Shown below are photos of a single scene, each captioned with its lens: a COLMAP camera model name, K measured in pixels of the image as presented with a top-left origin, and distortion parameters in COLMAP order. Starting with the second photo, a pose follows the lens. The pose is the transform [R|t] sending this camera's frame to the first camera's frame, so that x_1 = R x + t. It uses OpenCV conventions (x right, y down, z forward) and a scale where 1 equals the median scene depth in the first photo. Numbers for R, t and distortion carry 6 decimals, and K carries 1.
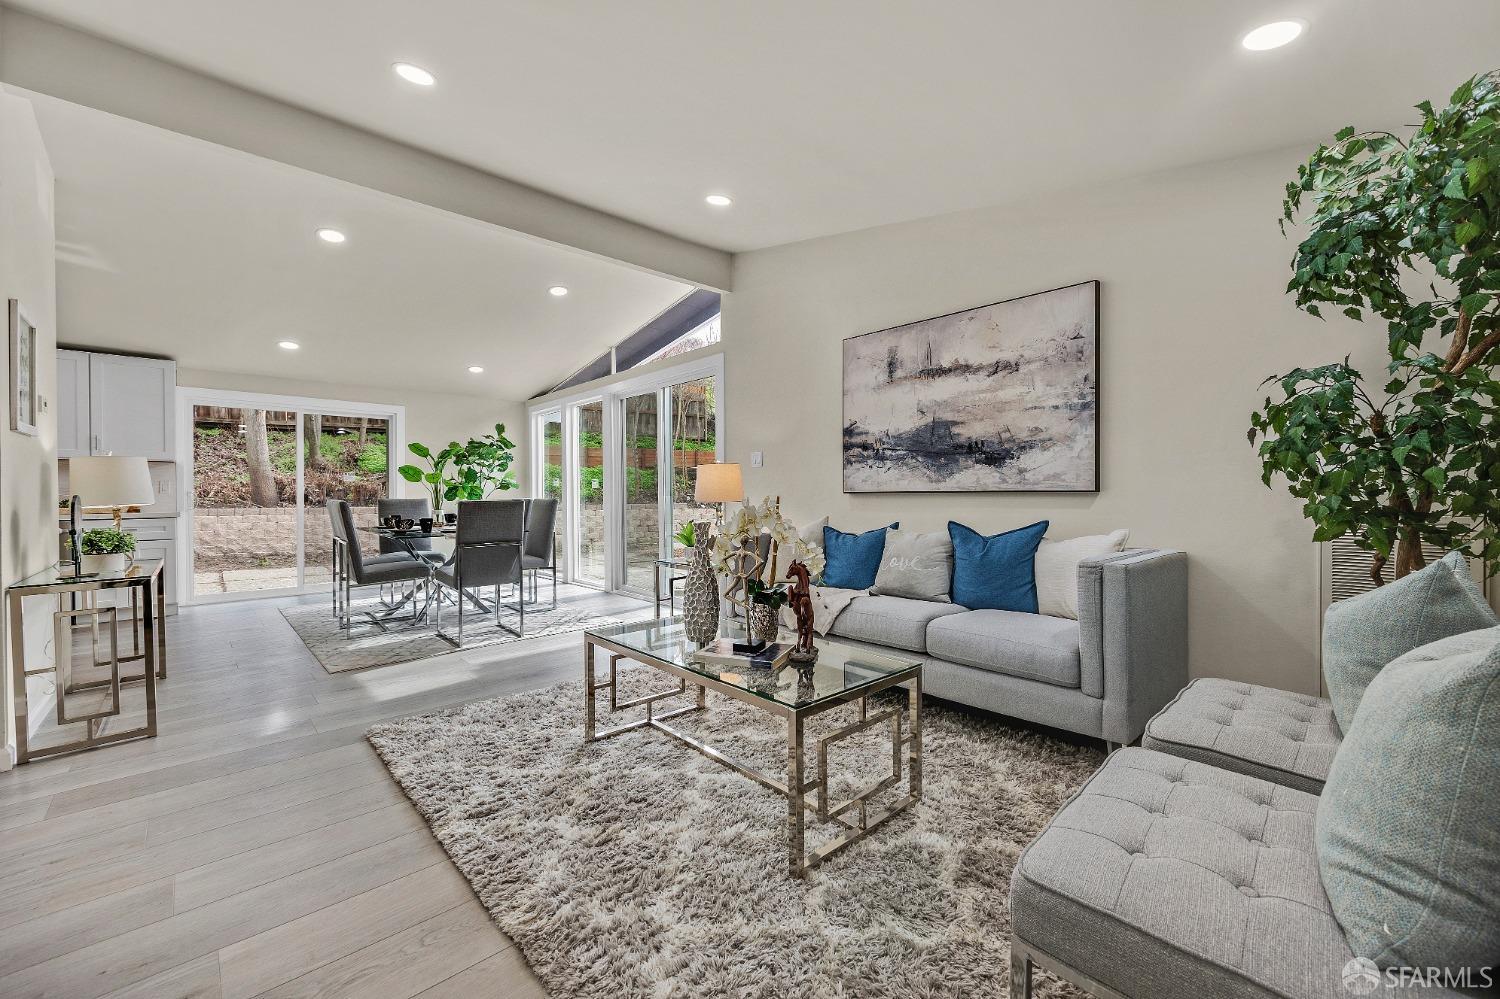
lens RADIAL K [[603.1, 0, 748.6], [0, 603.1, 497.5], [0, 0, 1]] dist [0.004447, -0.000186]
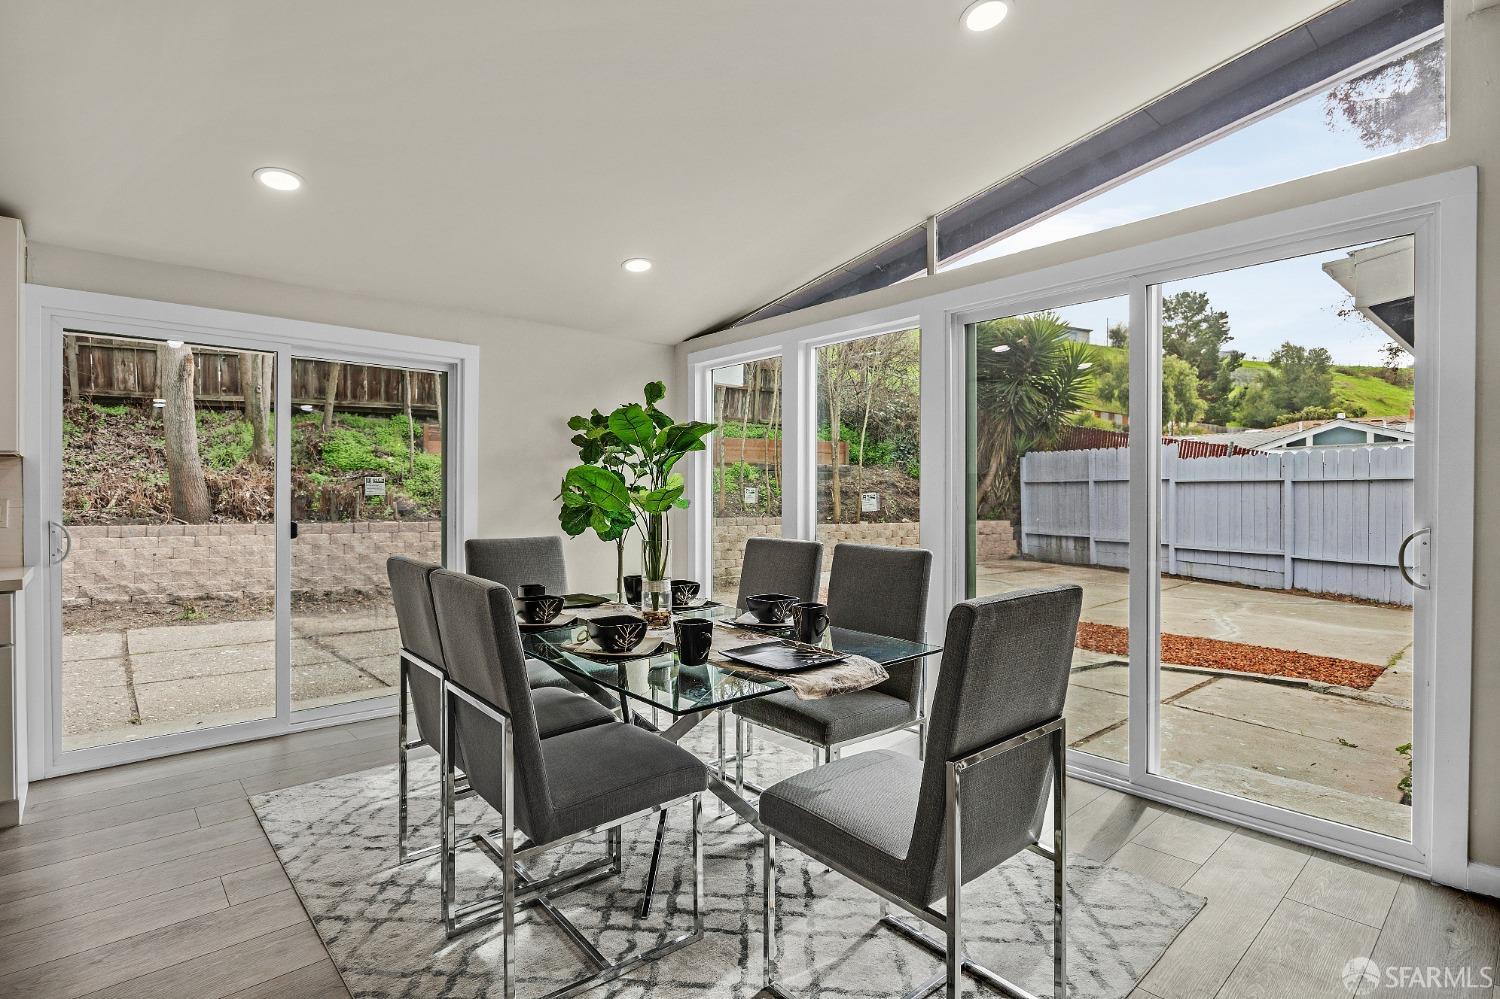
lens RADIAL K [[731.2, 0, 752.2], [0, 731.2, 494.3], [0, 0, 1]] dist [-0.009943, -0.000426]
pose [[0.999961, 0.004320, -0.007697, -0.192655], [-0.004369, 0.999971, -0.006307, -0.013490], [0.007669, 0.006341, 0.999950, 0.224335]]
